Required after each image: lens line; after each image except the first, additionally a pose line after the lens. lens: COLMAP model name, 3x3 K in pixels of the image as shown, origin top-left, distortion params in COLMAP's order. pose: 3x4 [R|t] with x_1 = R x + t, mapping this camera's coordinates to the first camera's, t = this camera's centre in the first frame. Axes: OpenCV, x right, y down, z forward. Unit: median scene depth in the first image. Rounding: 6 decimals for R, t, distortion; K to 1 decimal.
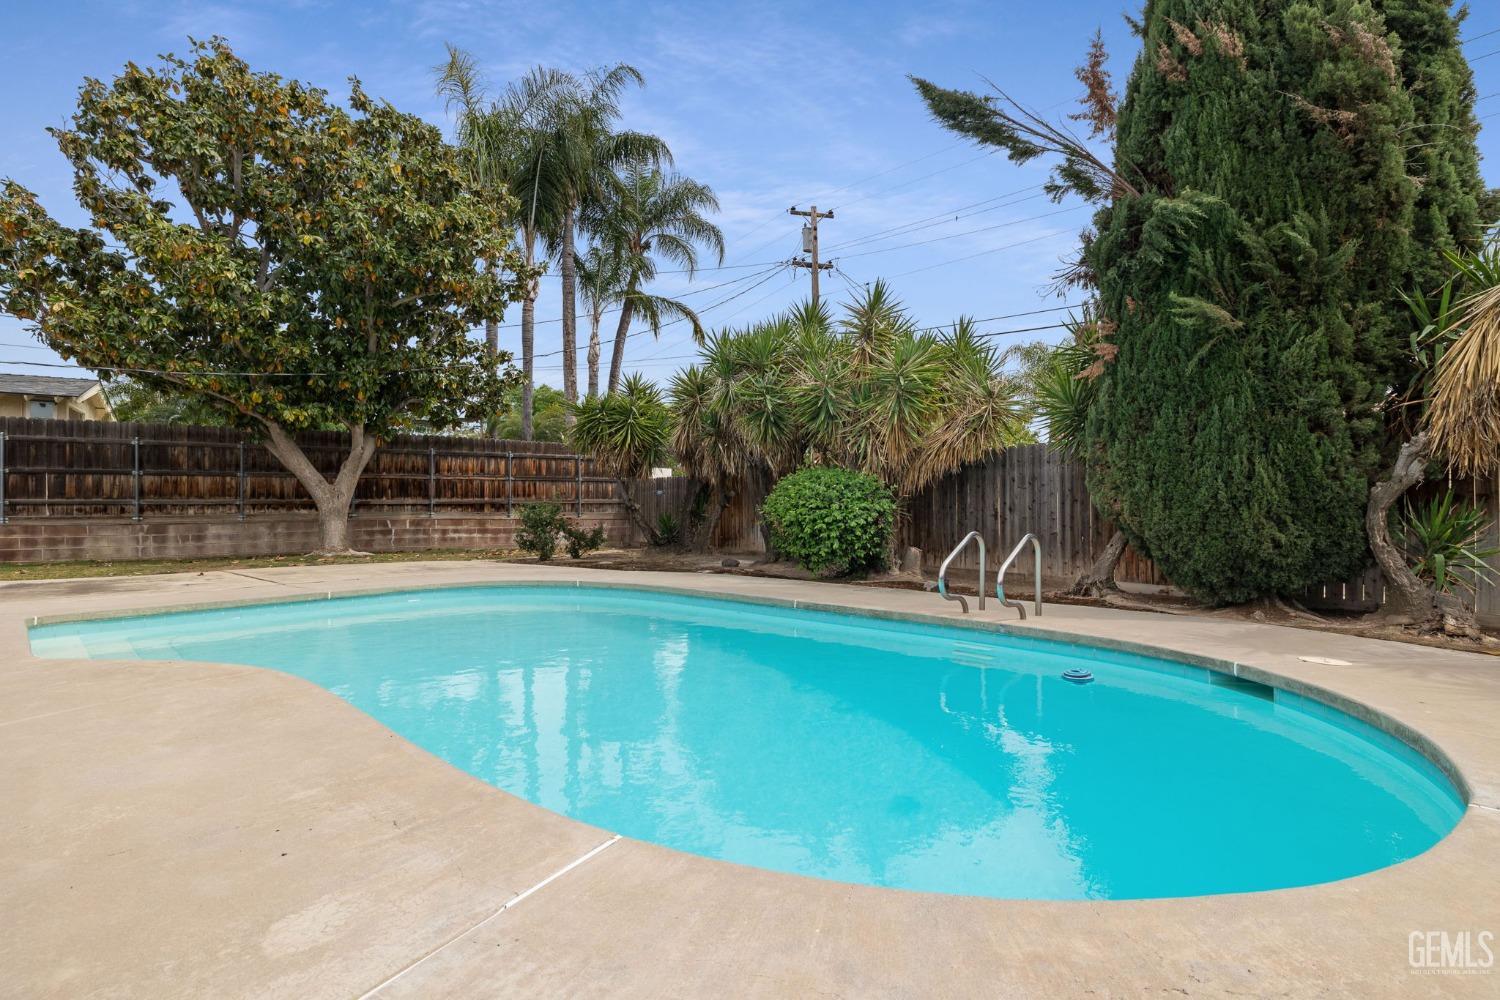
lens RADIAL K [[723.9, 0, 745.4], [0, 723.9, 504.2], [0, 0, 1]] dist [0.001345, 0.001120]
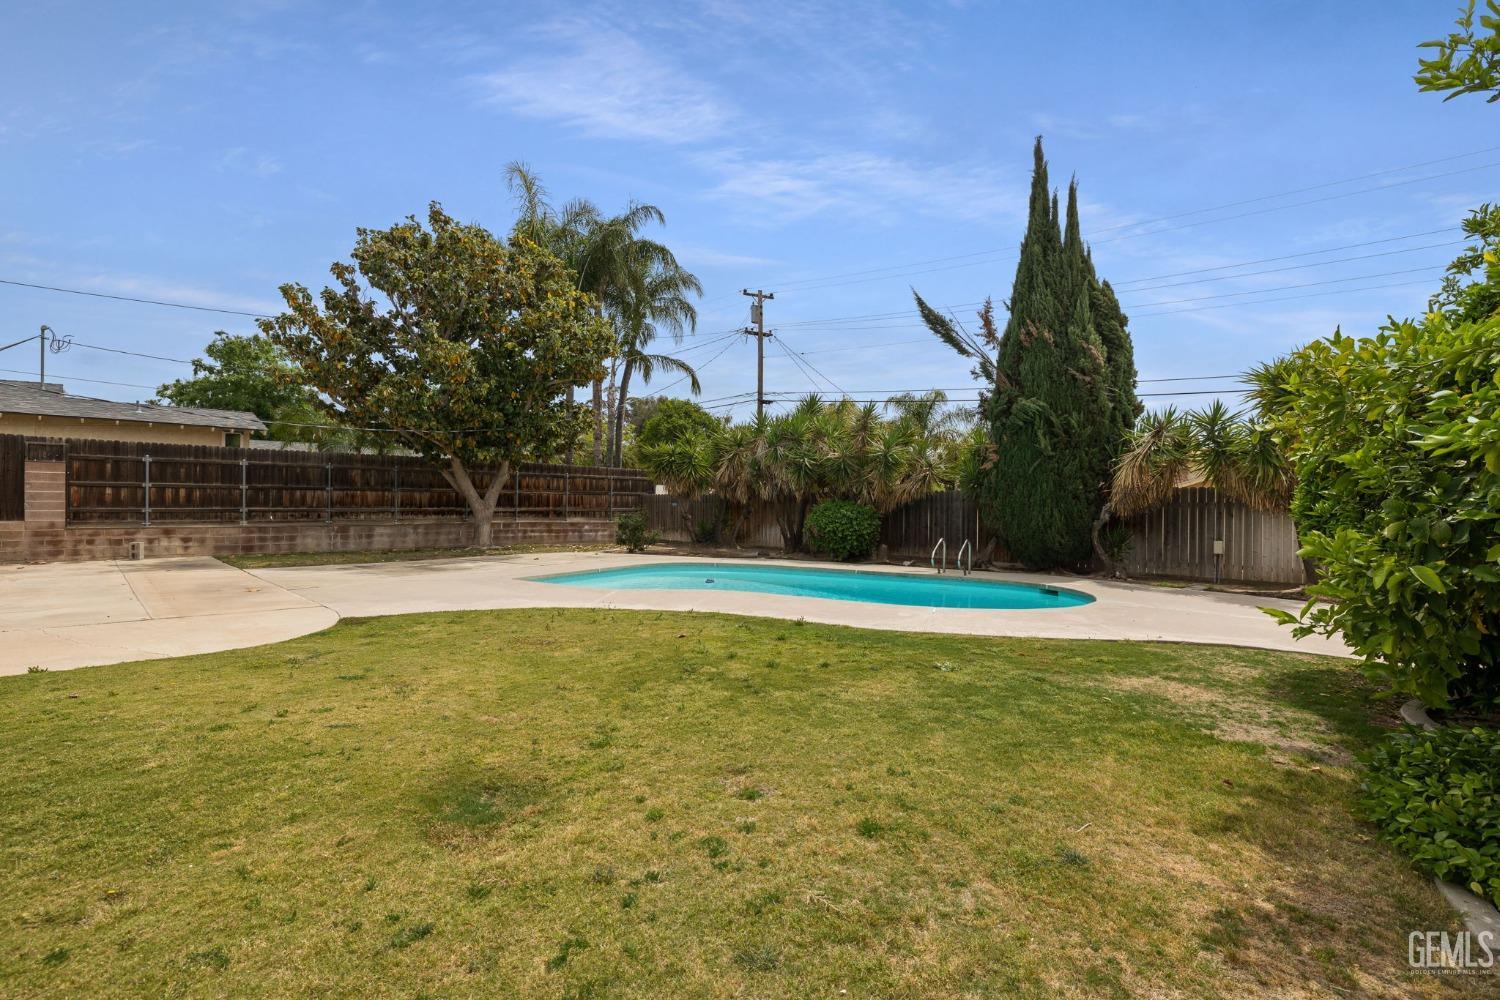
lens RADIAL K [[691.0, 0, 746.8], [0, 691.0, 509.8], [0, 0, 1]] dist [-0.002243, -0.000242]
pose [[0.978092, 0.011889, 0.207832, -0.325122], [-0.014785, 0.999814, 0.012386, -0.030486], [-0.207646, -0.015188, 0.978086, -0.436979]]
